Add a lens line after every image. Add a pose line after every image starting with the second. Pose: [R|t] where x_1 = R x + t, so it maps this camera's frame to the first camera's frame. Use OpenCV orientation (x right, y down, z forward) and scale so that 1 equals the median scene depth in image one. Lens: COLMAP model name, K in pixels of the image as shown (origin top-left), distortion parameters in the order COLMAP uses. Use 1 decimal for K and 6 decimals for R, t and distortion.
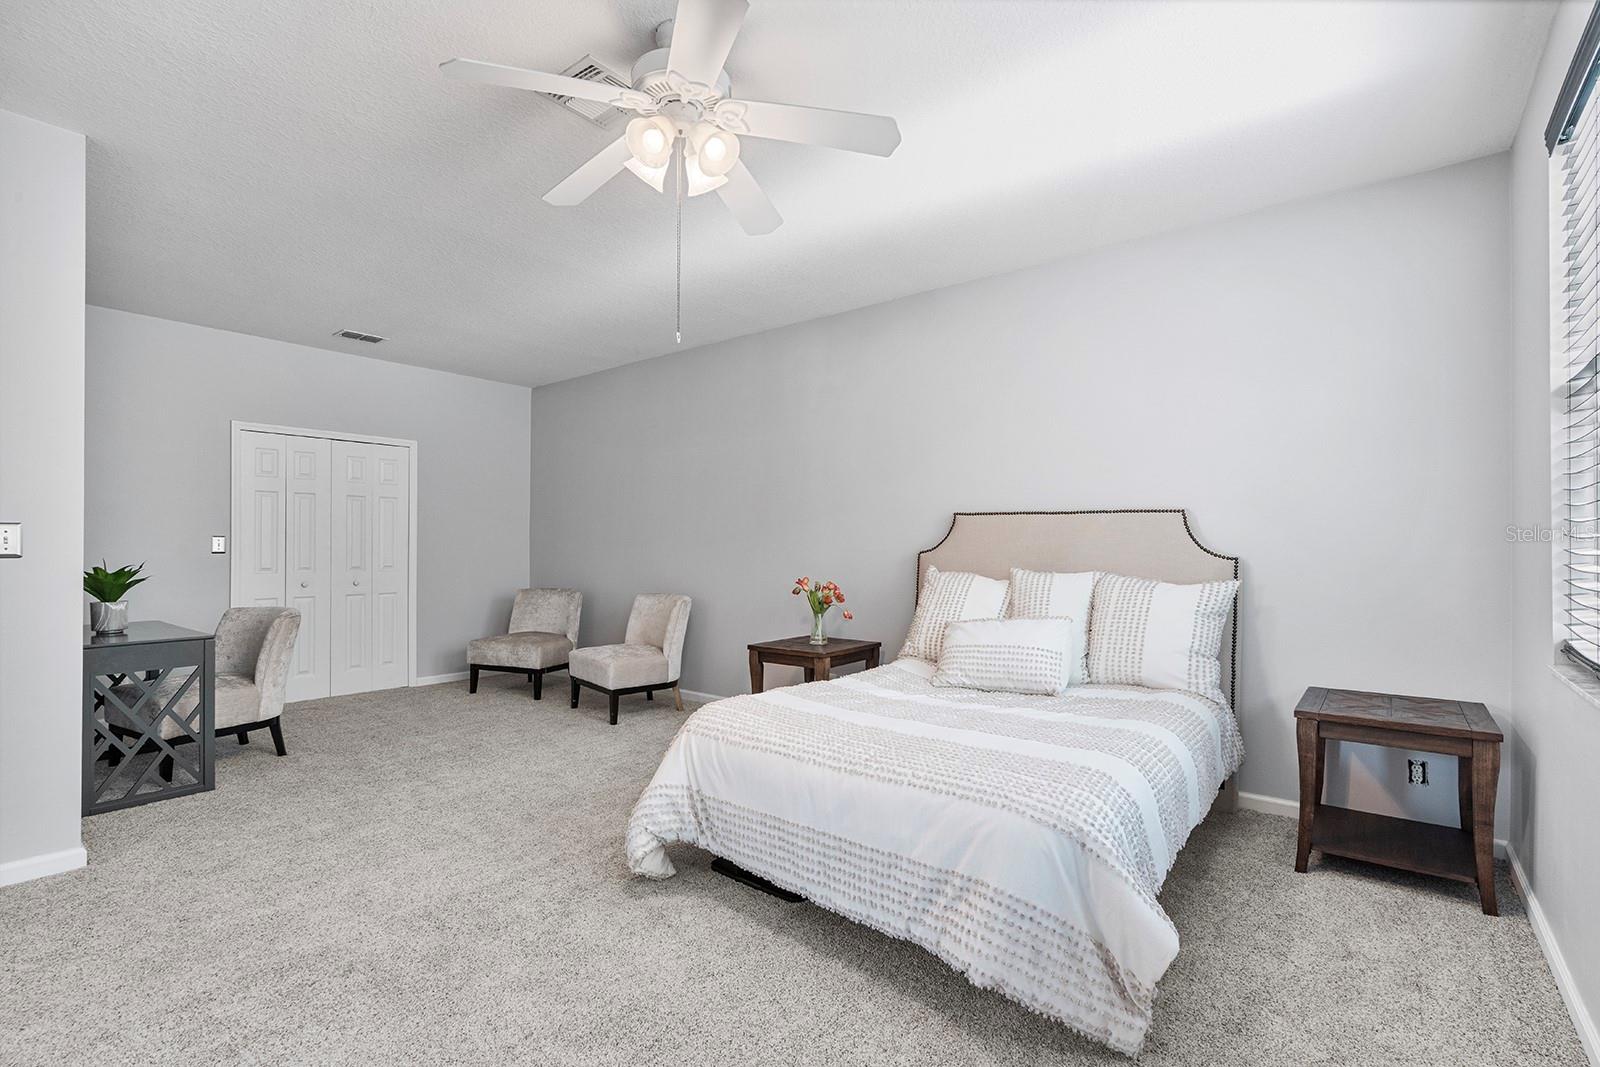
lens RADIAL K [[732.0, 0, 793.6], [0, 732.0, 543.4], [0, 0, 1]] dist [-0.004450, 0.002509]
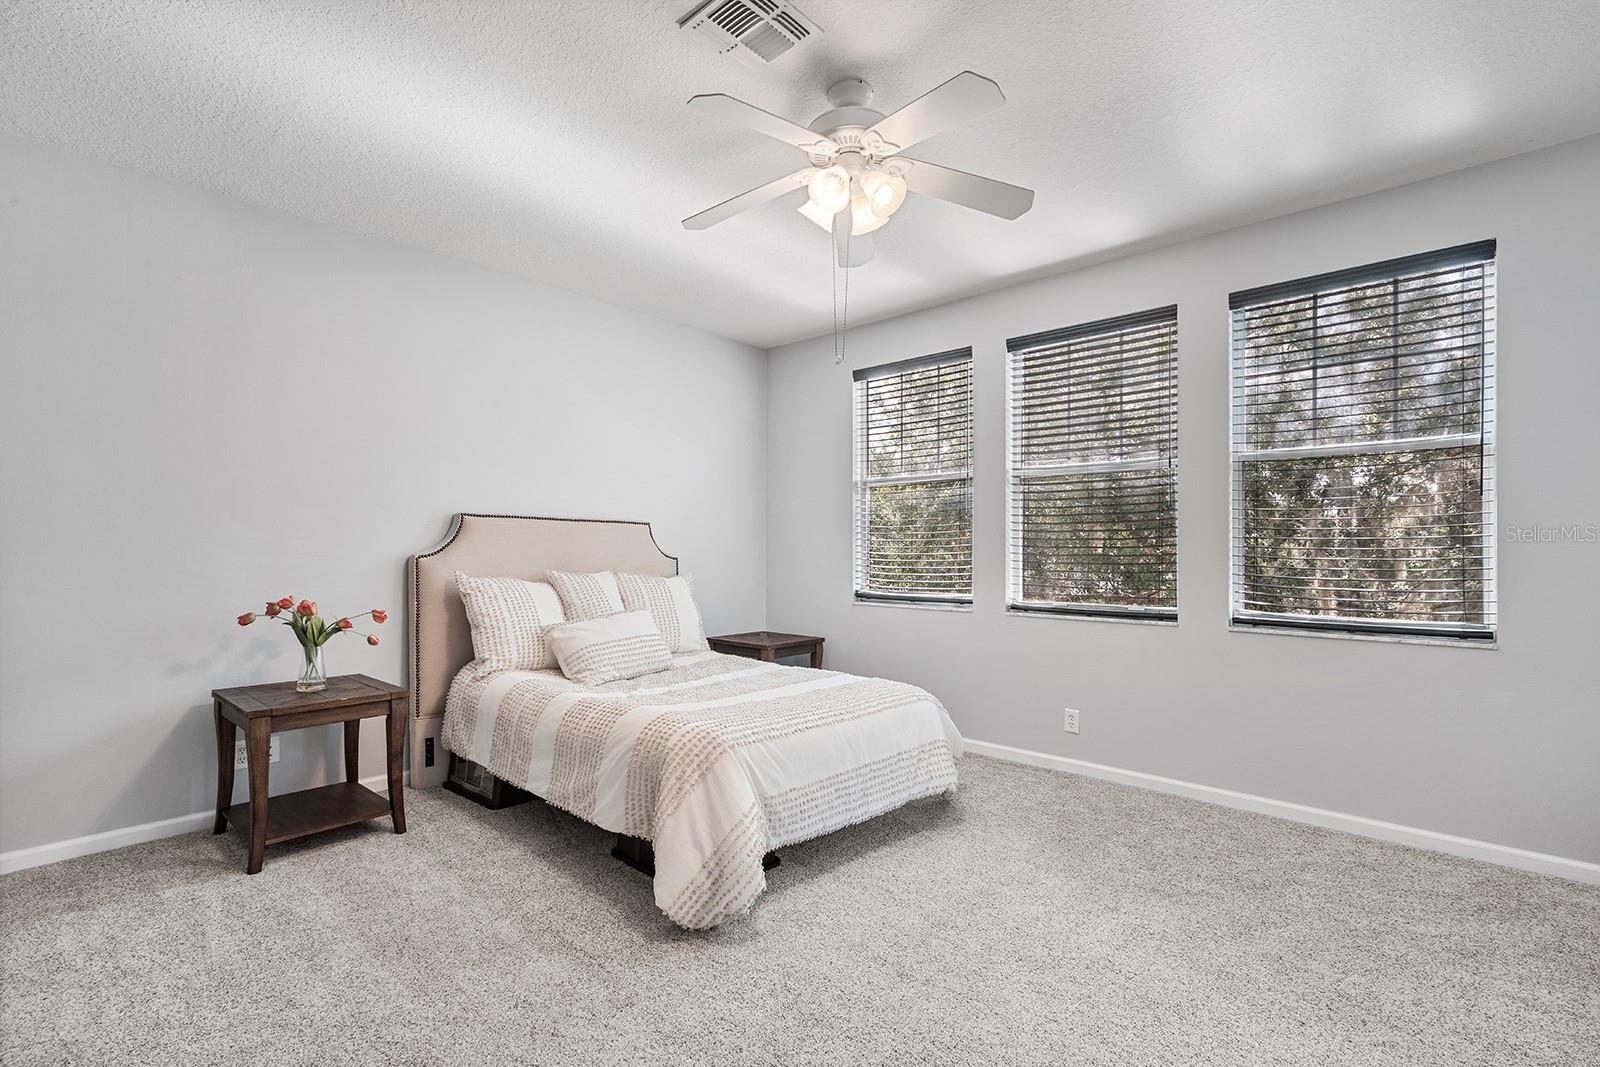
lens RADIAL K [[732.0, 0, 797.5], [0, 732.0, 543.4], [0, 0, 1]] dist [-0.004450, 0.002509]
pose [[0.078853, -0.001034, 0.996886, -1.299230], [-0.002864, 0.999995, 0.001264, -0.015290], [-0.996882, -0.002955, 0.078849, 1.006637]]
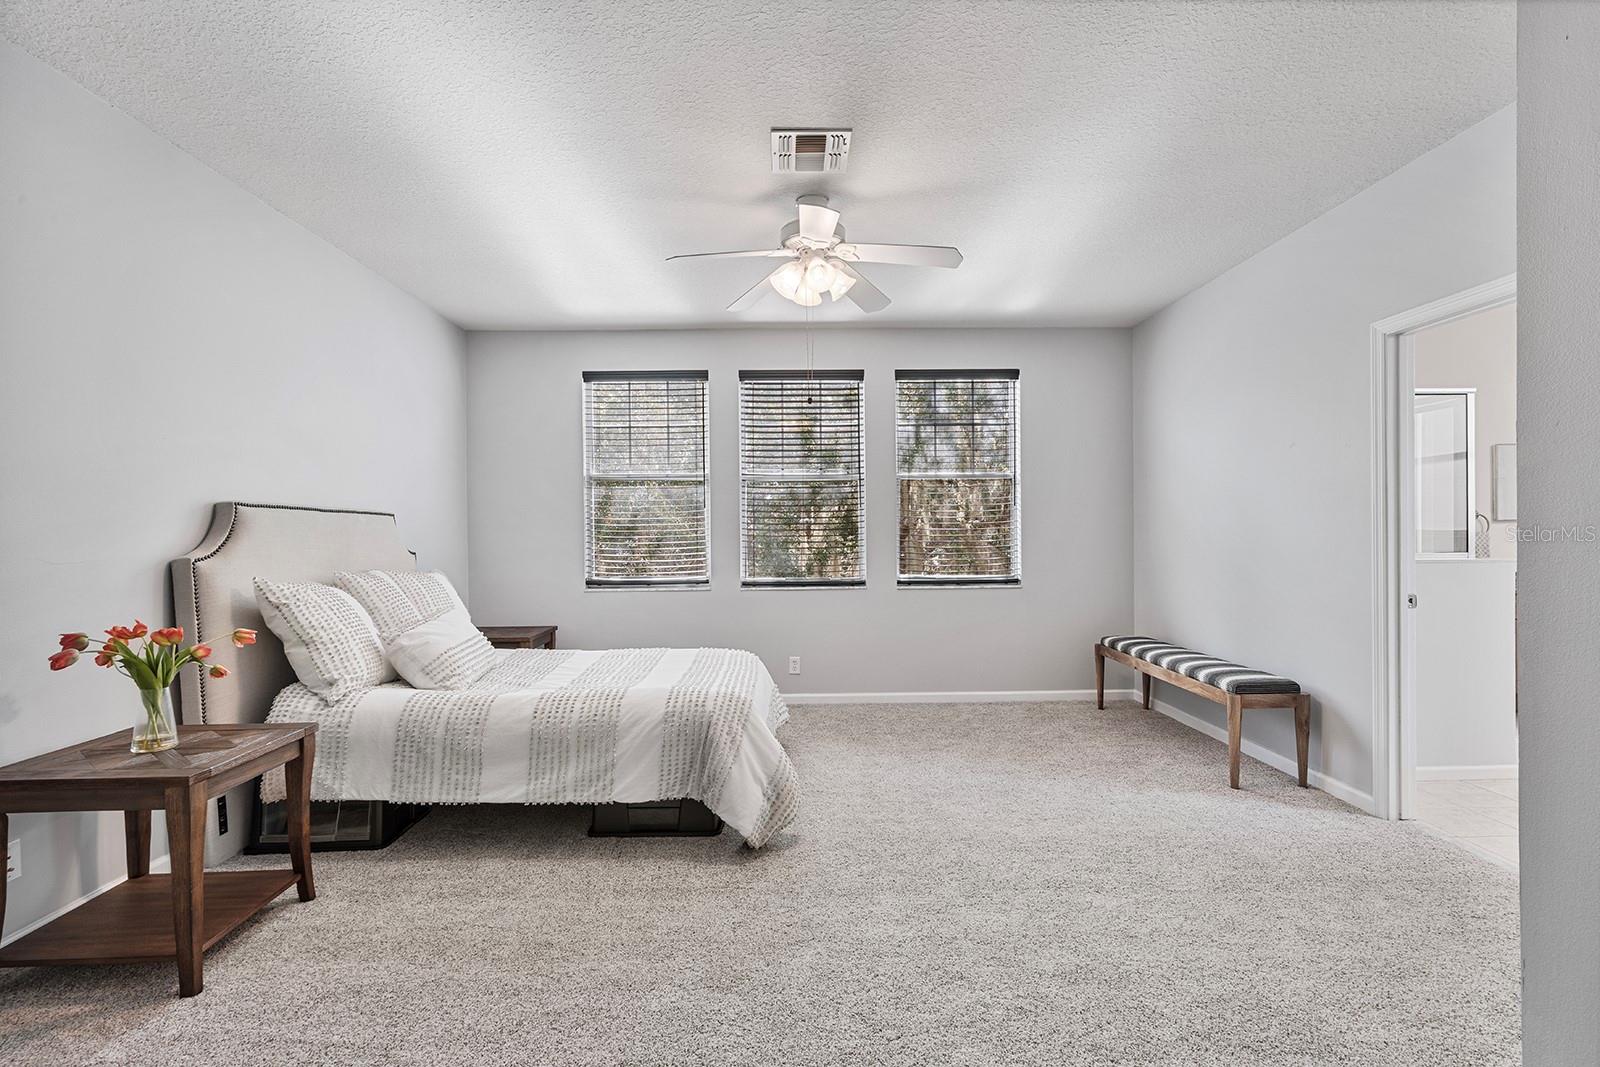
lens RADIAL K [[732.0, 0, 794.0], [0, 732.0, 529.7], [0, 0, 1]] dist [-0.004450, 0.002509]
pose [[-0.635800, -0.001358, 0.771853, -1.316753], [0.002001, 0.999992, 0.003408, -0.032794], [-0.771851, 0.003711, -0.635792, 1.926351]]
